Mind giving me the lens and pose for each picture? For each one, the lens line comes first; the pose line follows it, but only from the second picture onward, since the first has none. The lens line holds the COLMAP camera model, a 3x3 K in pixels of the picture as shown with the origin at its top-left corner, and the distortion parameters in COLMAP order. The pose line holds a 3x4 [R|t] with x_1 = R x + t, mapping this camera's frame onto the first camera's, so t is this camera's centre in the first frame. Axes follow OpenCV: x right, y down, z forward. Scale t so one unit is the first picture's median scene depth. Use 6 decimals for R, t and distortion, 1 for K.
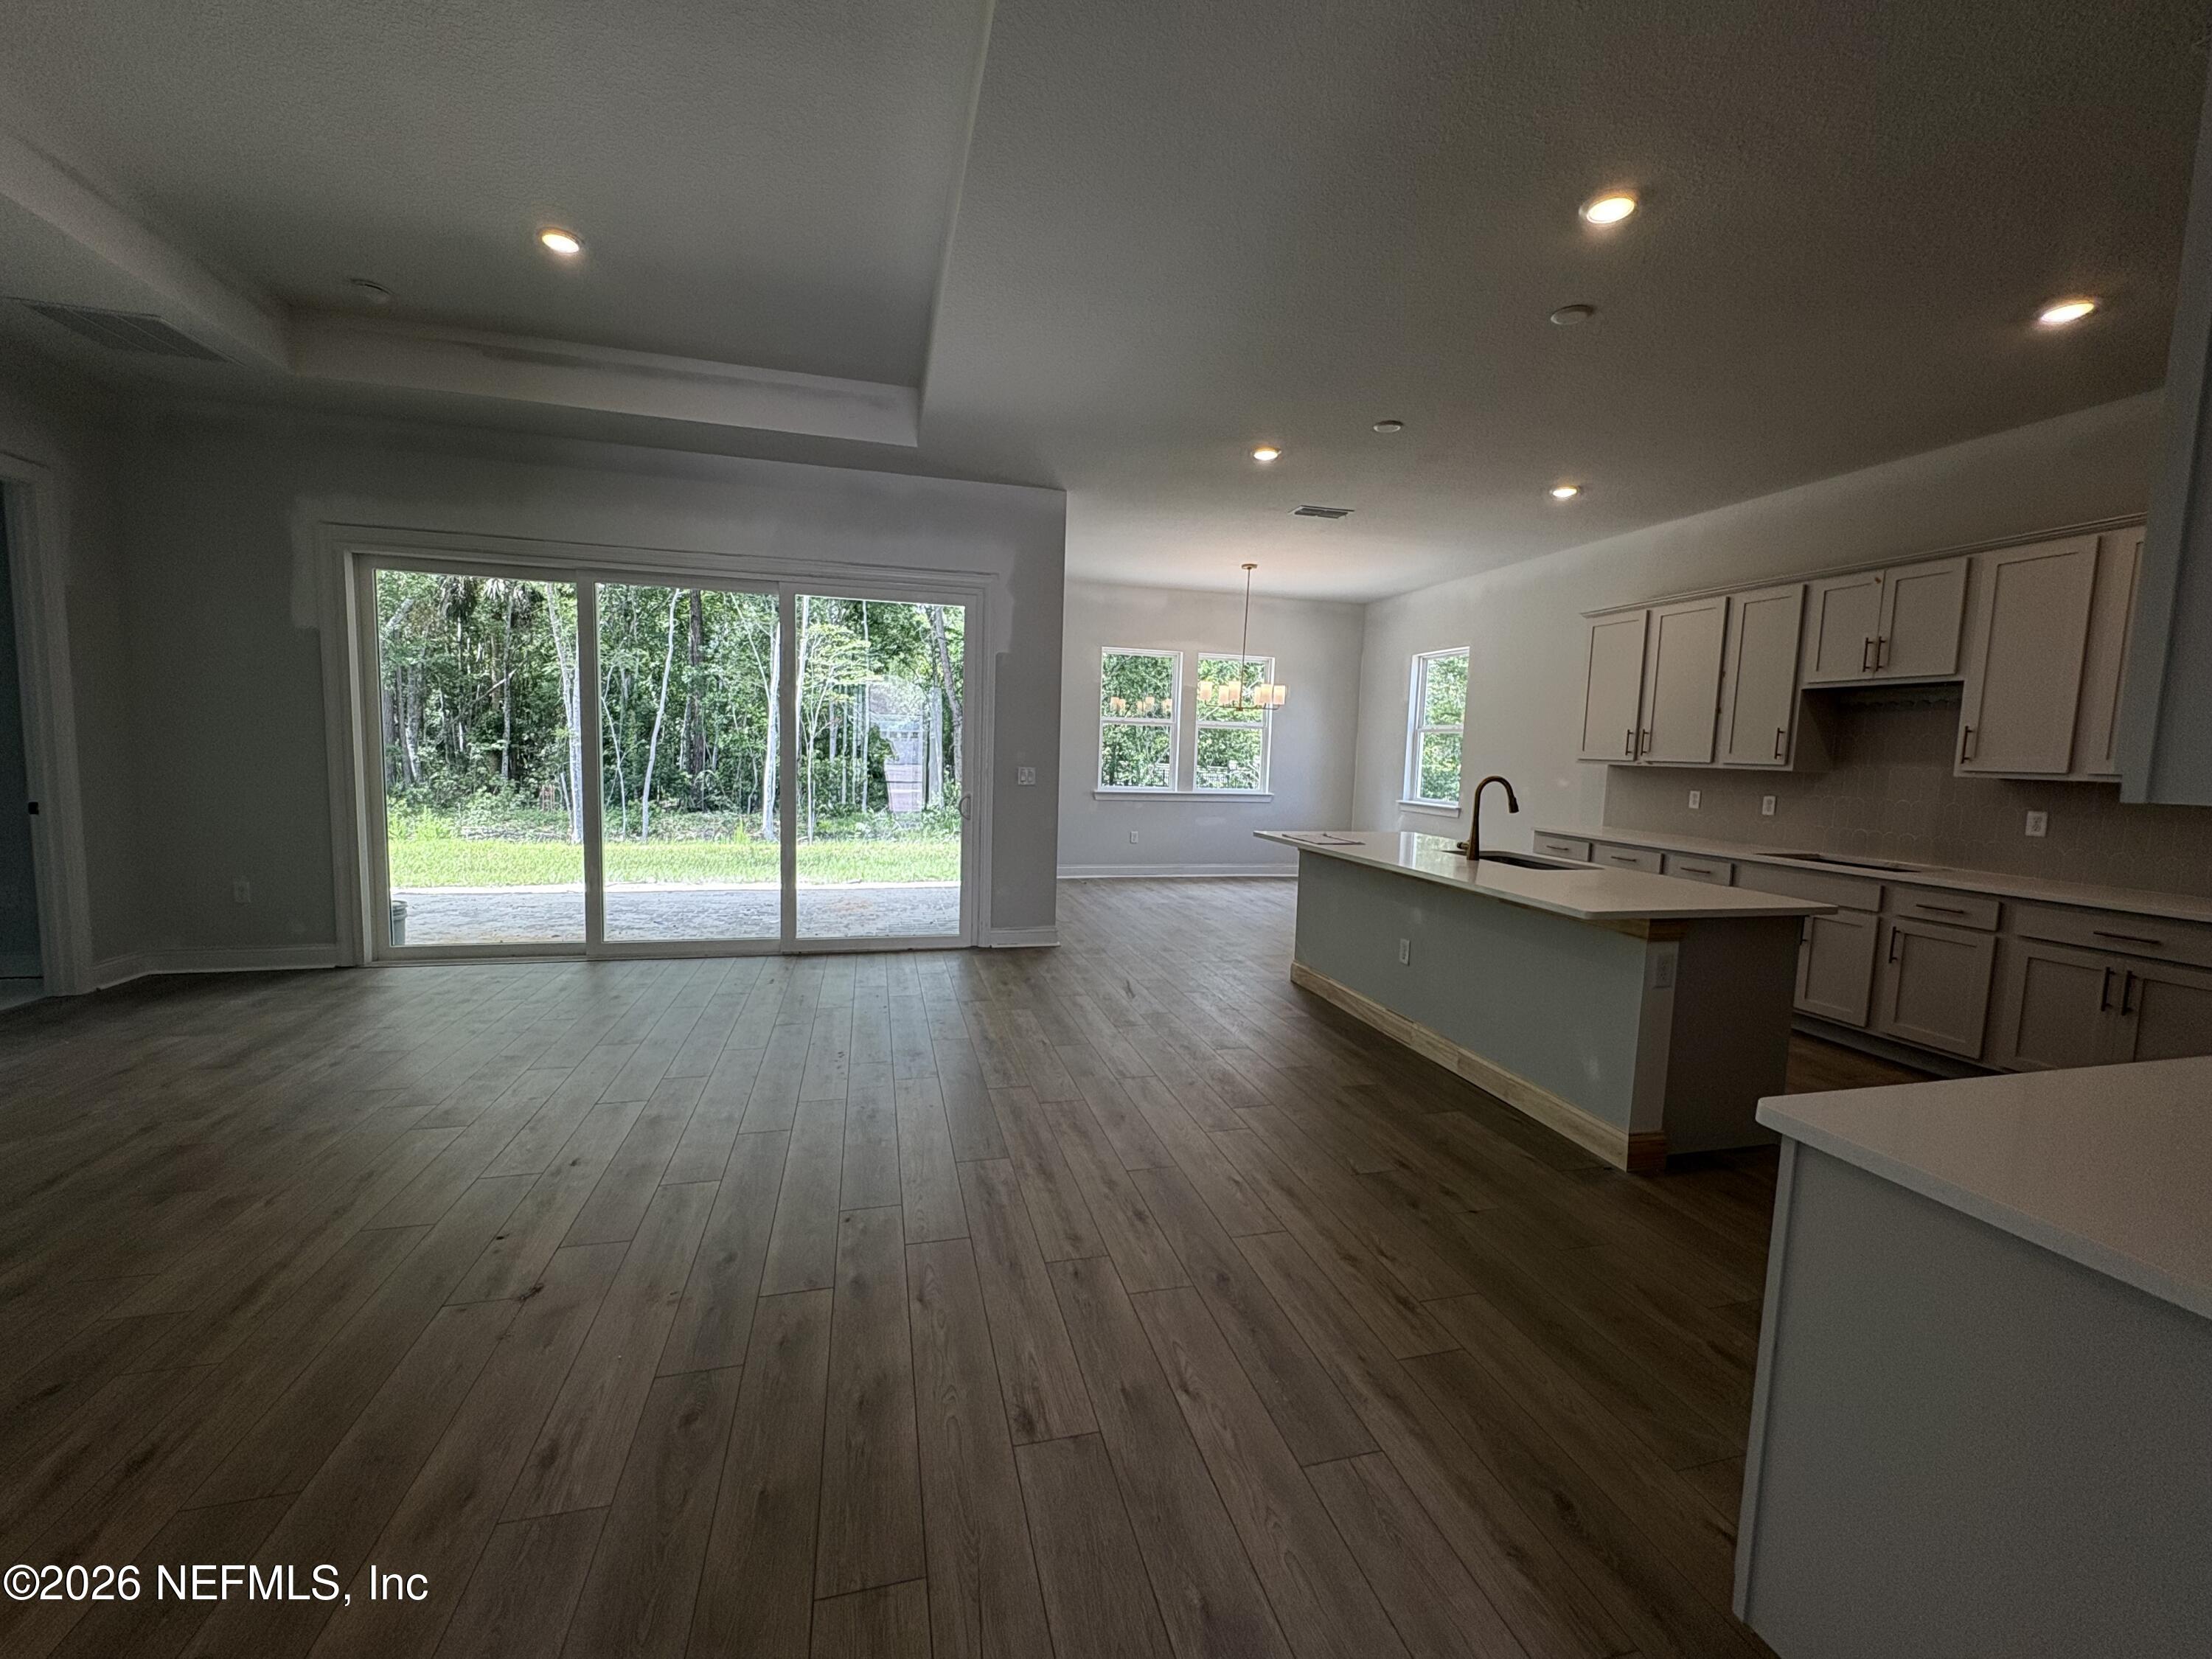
lens RADIAL K [[883.0, 0, 1106.8], [0, 883.0, 829.6], [0, 0, 1]] dist [0.000088, 0.000816]
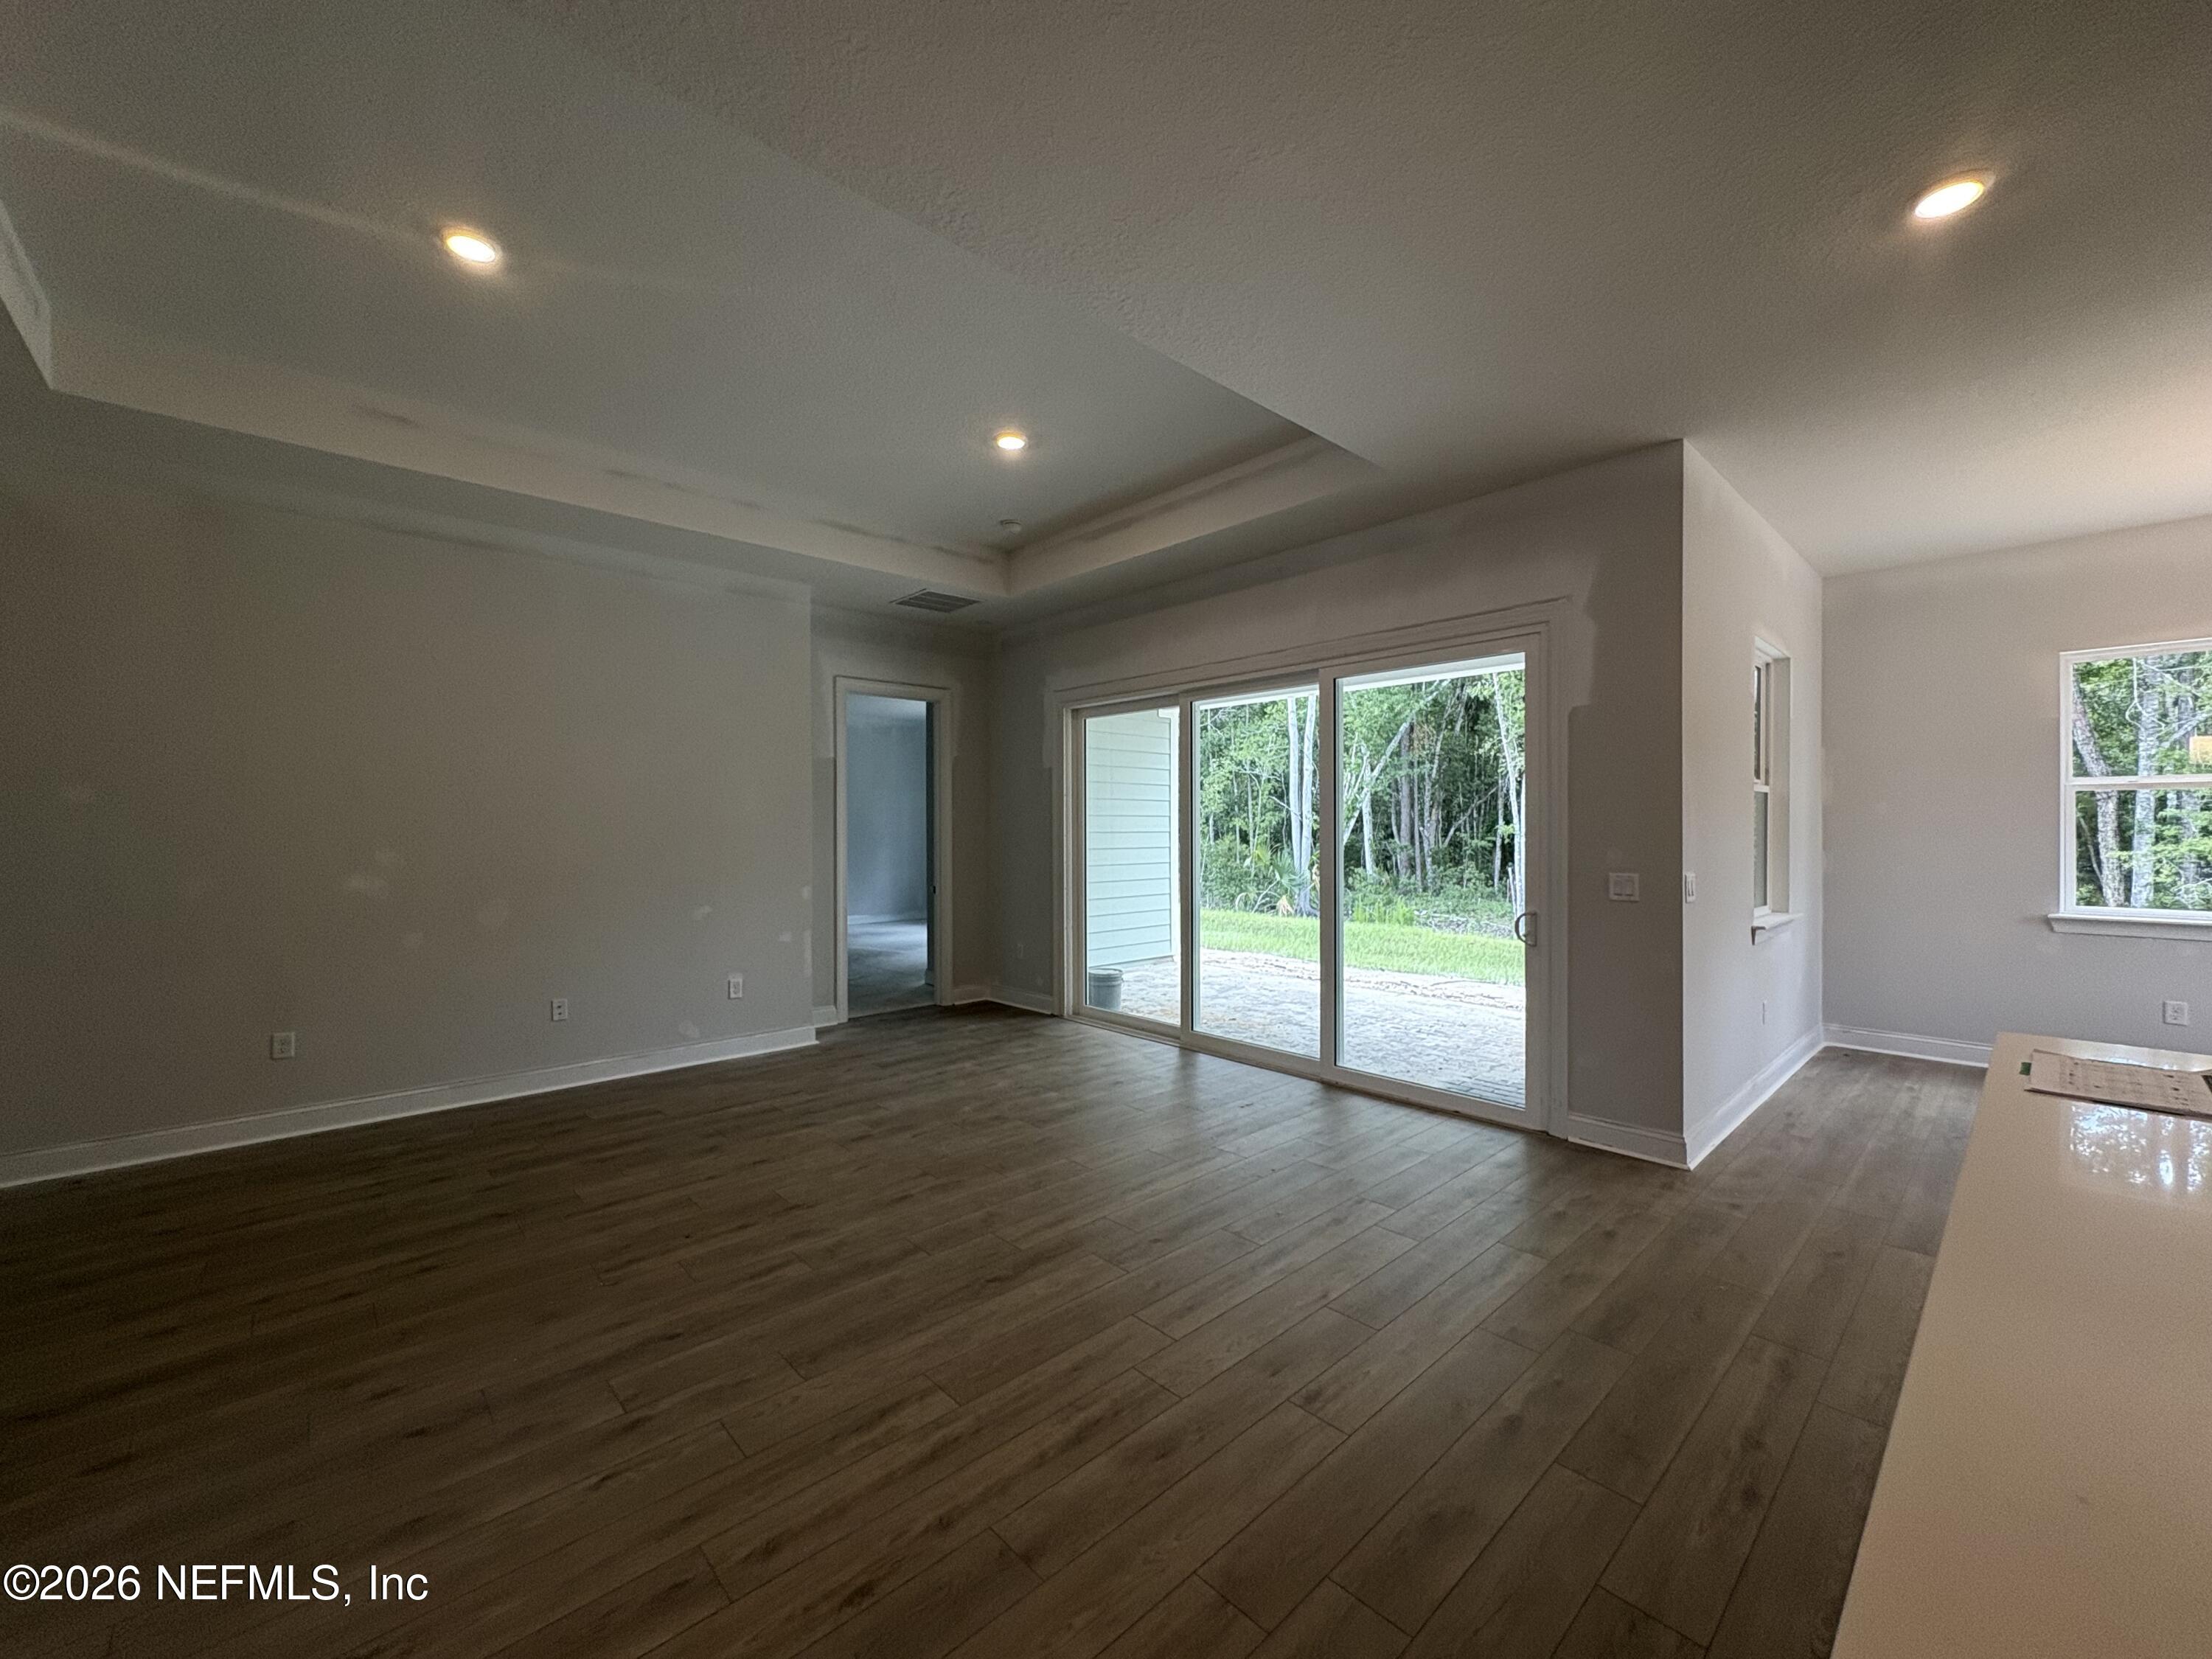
lens RADIAL K [[883.0, 0, 1106.8], [0, 883.0, 829.6], [0, 0, 1]] dist [0.000088, 0.000816]
pose [[0.466766, -0.028226, -0.883930, 0.362157], [-0.065392, 0.995653, -0.066324, -0.040515], [0.881960, 0.088760, 0.462892, 0.424422]]
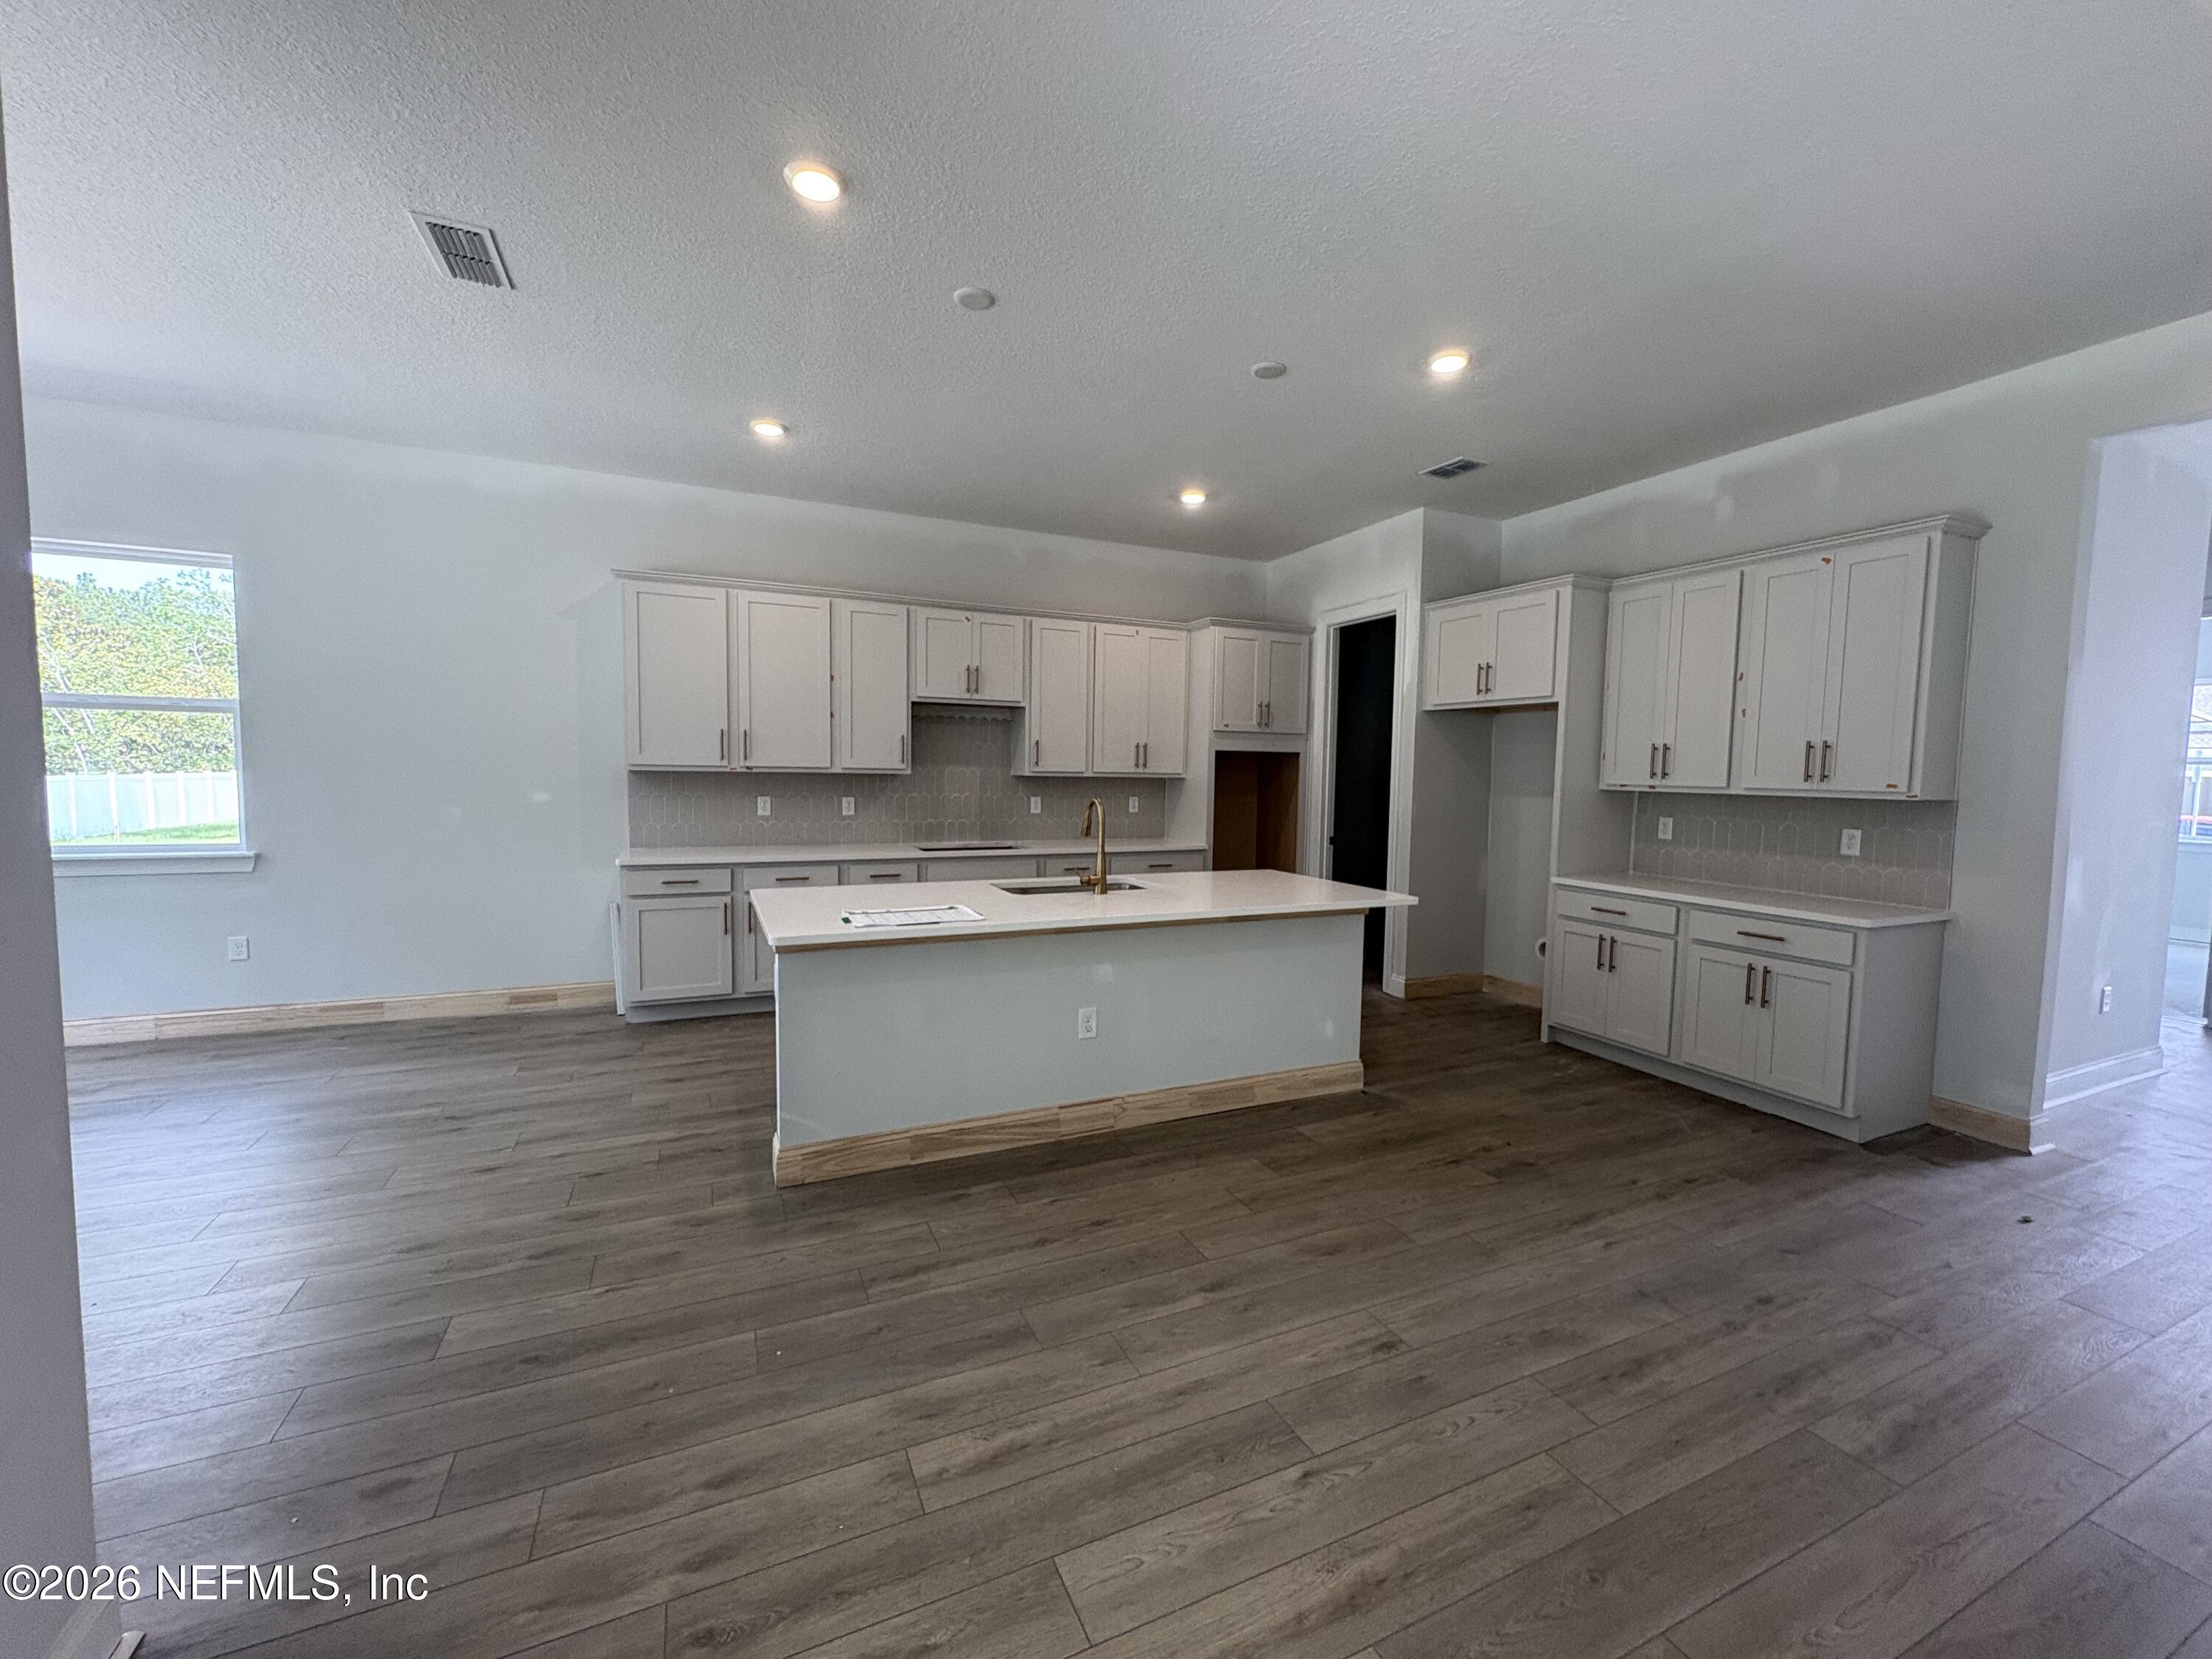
lens RADIAL K [[883.0, 0, 1106.8], [0, 883.0, 829.6], [0, 0, 1]] dist [0.000088, 0.000816]
pose [[-0.166813, -0.102777, 0.980617, -0.365791], [0.069975, 0.990811, 0.115749, -0.107196], [-0.983502, 0.087927, -0.158088, 0.926233]]
